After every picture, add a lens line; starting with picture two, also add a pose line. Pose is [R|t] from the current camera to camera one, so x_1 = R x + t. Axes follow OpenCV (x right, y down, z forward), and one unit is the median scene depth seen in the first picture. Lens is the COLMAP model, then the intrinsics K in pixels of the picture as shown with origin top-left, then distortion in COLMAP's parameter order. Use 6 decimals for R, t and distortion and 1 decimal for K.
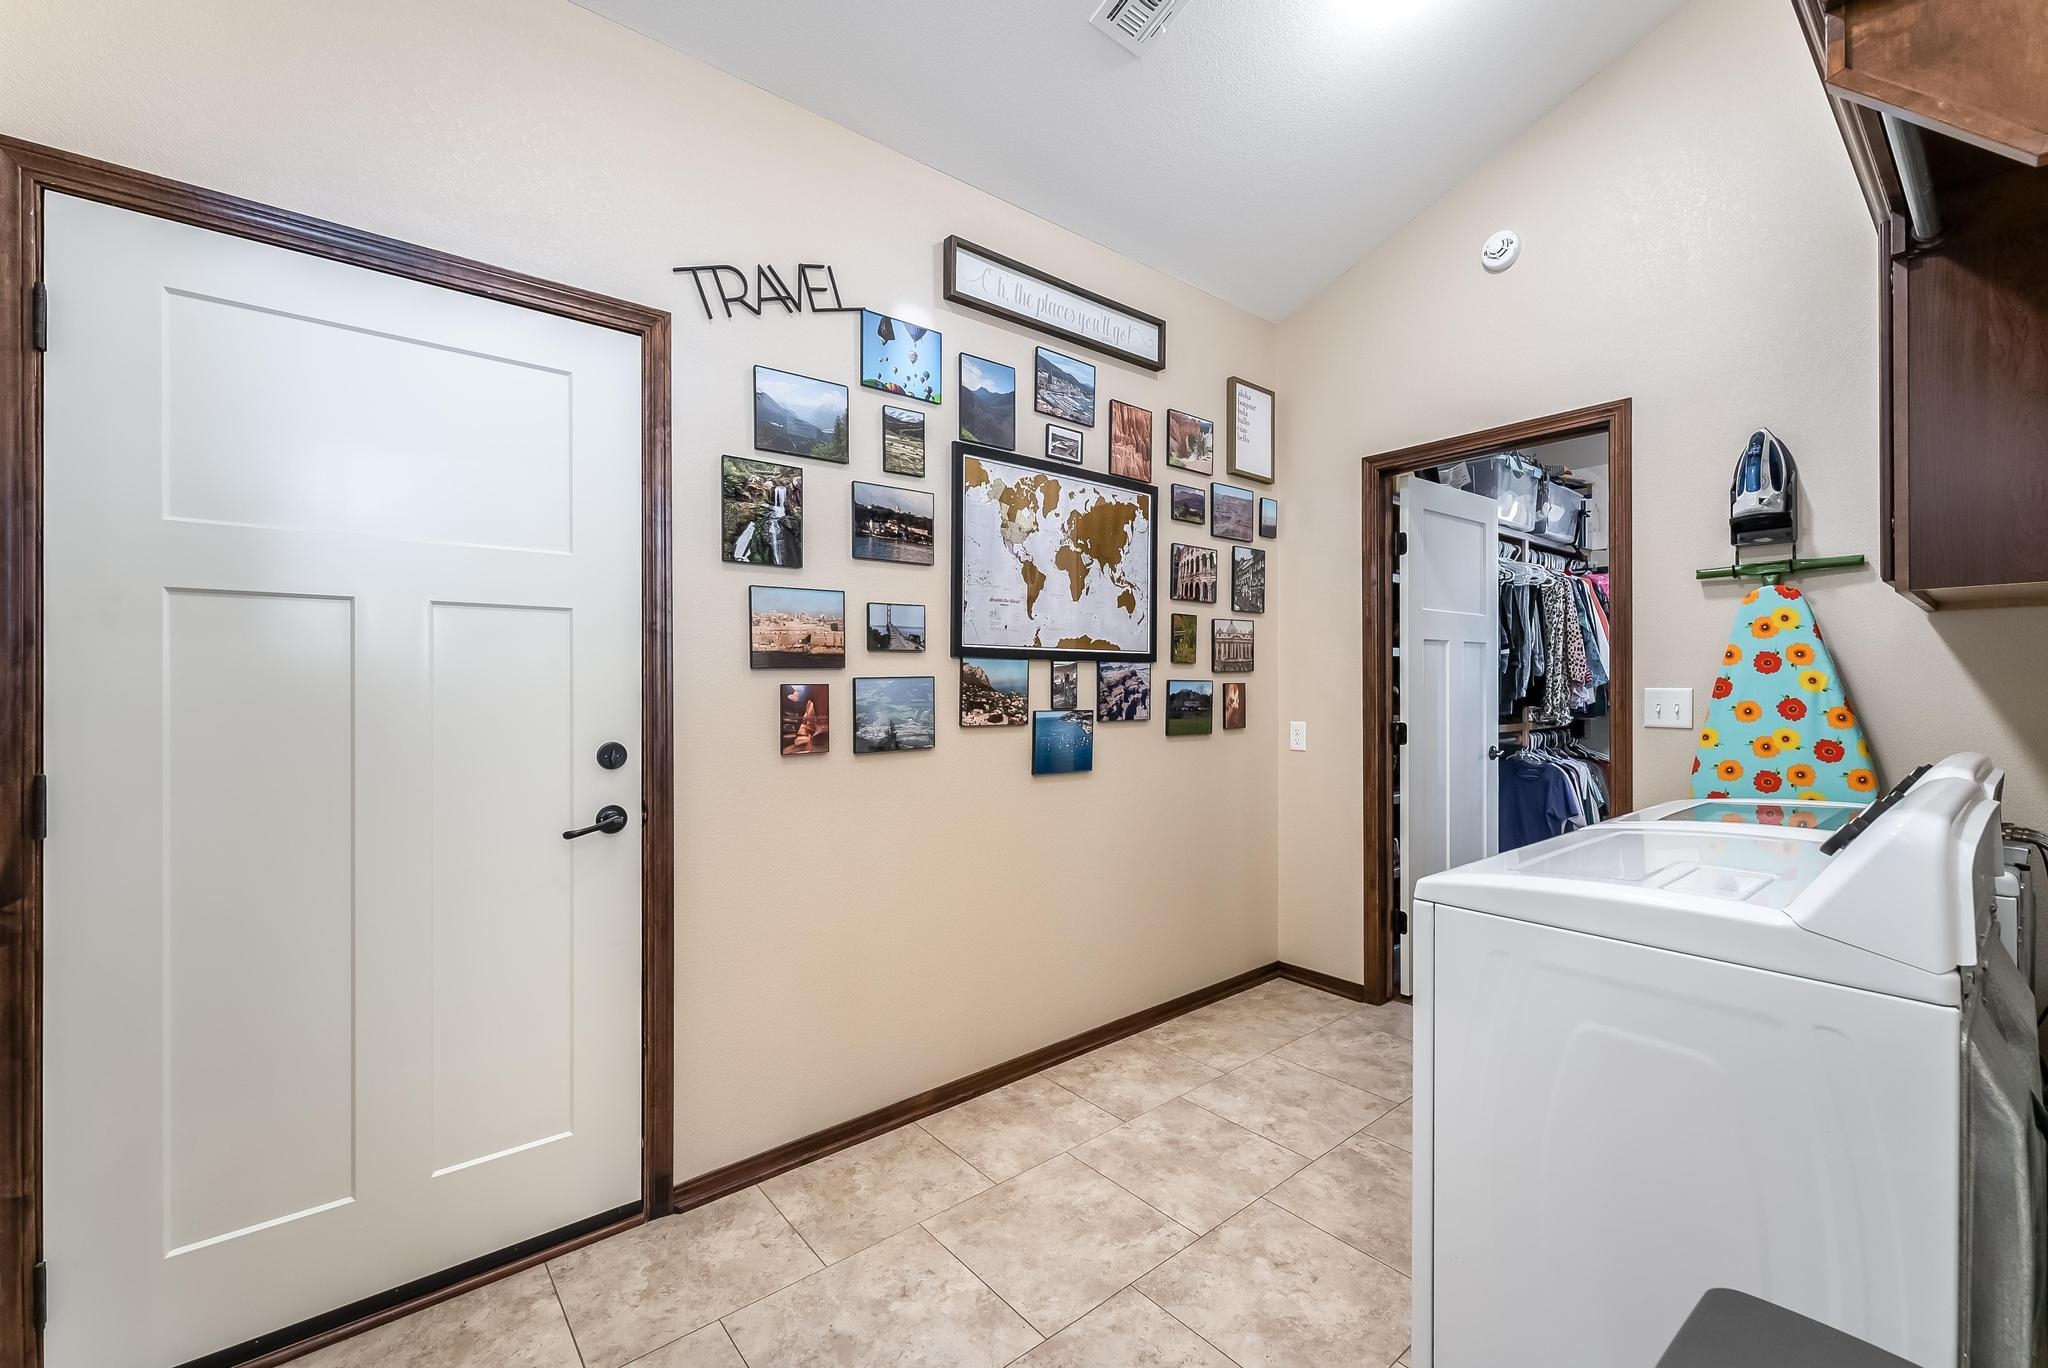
lens RADIAL K [[830.2, 0, 1069.4], [0, 830.2, 688.4], [0, 0, 1]] dist [-0.000534, 0.000164]
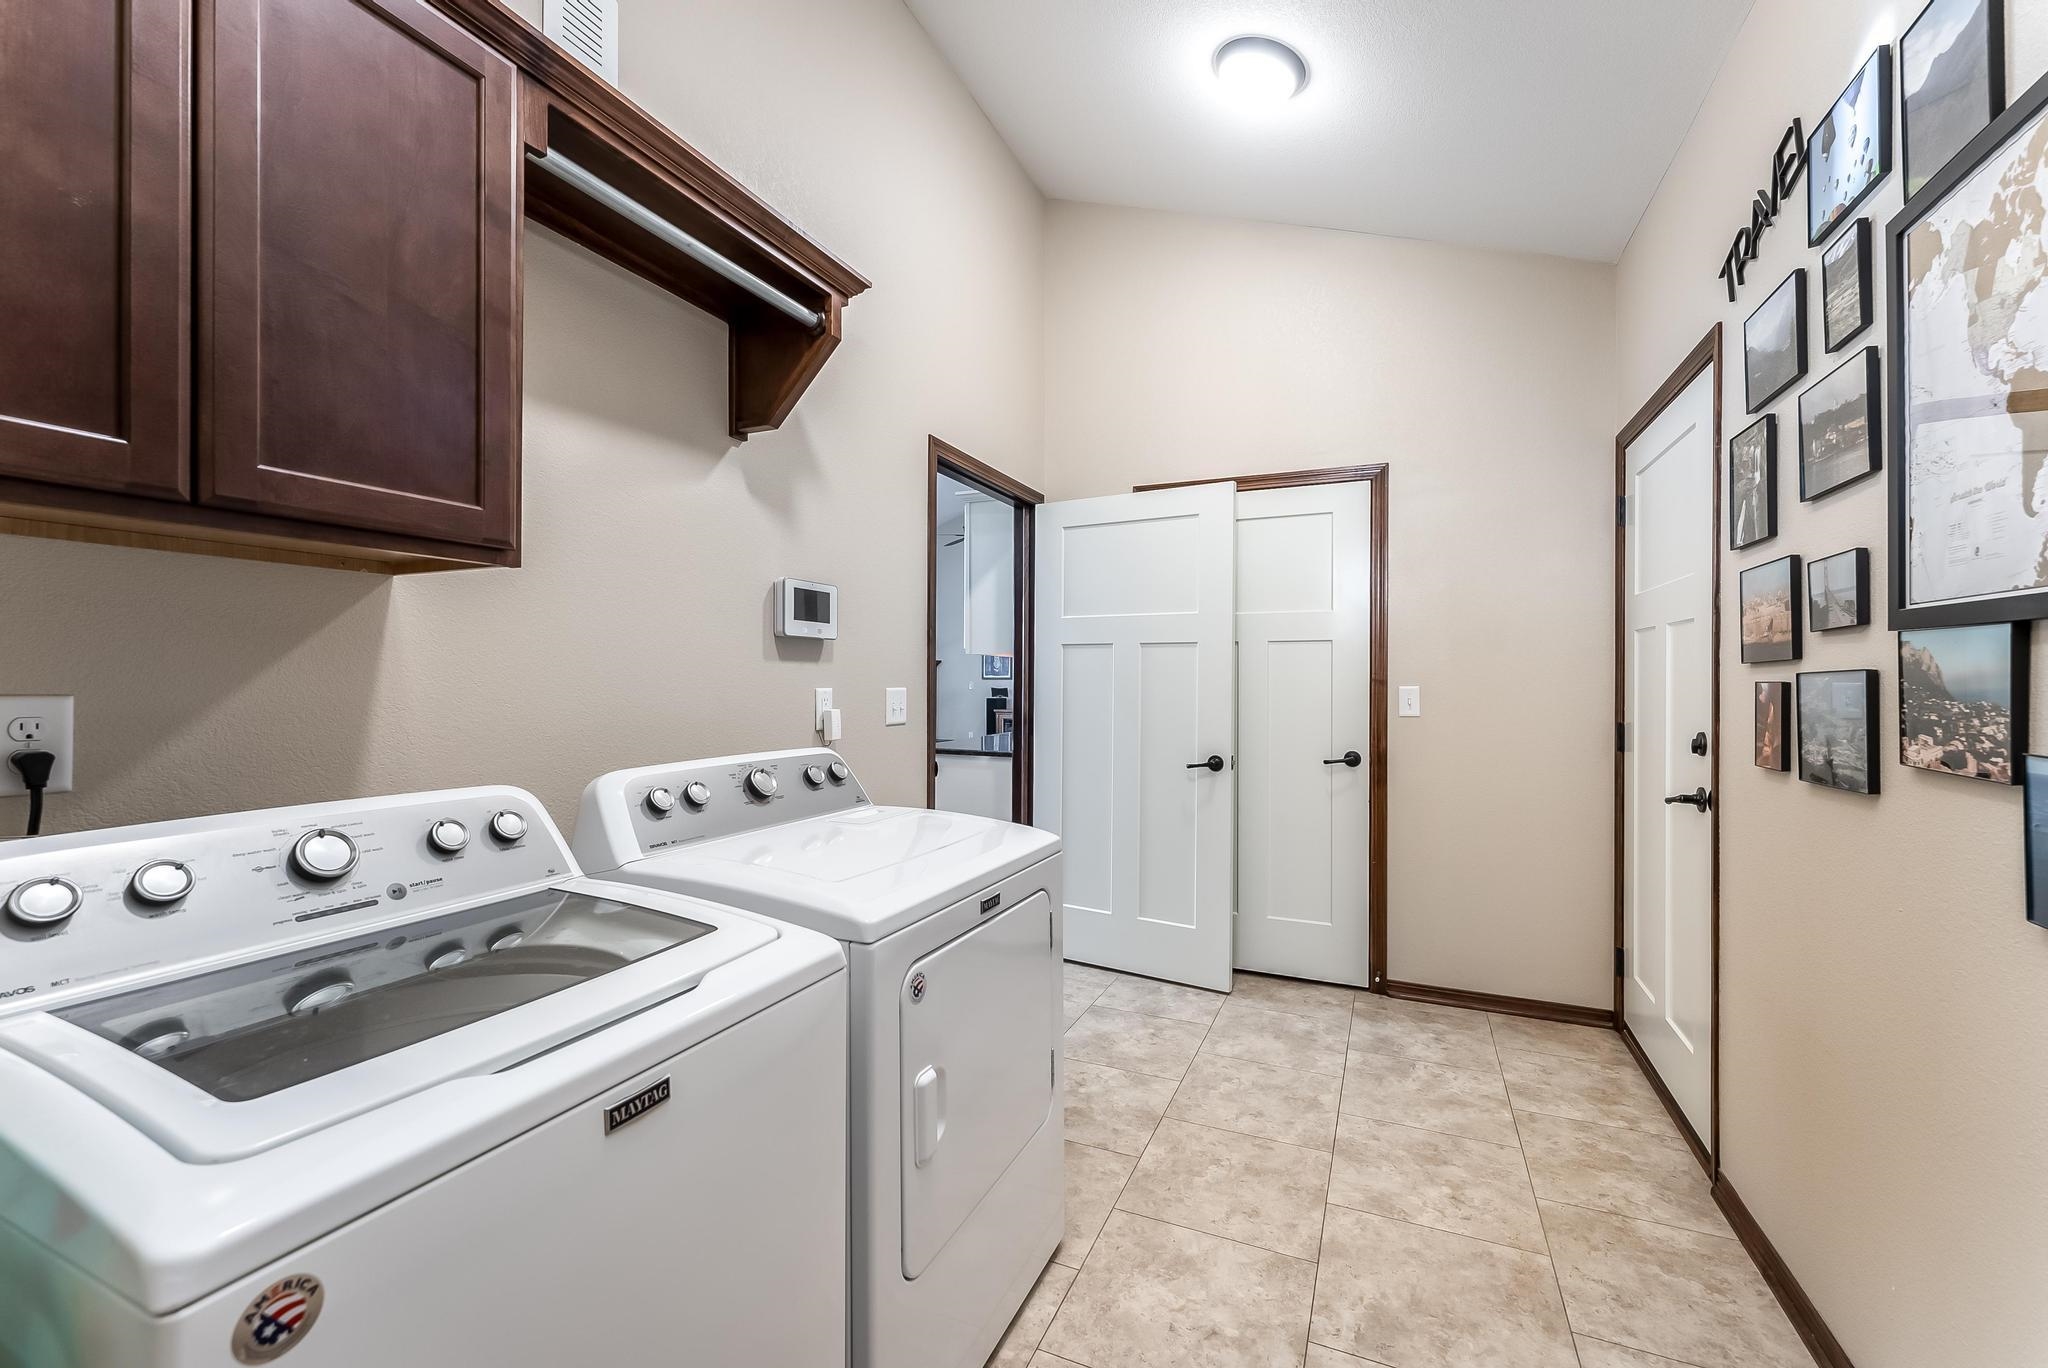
lens RADIAL K [[830.2, 0, 1021.4], [0, 830.2, 683.1], [0, 0, 1]] dist [-0.000534, 0.000164]
pose [[-0.911617, 0.001911, -0.411036, 0.771658], [0.000361, 0.999993, 0.003848, -0.009916], [0.411040, 0.003359, -0.911611, 1.653398]]
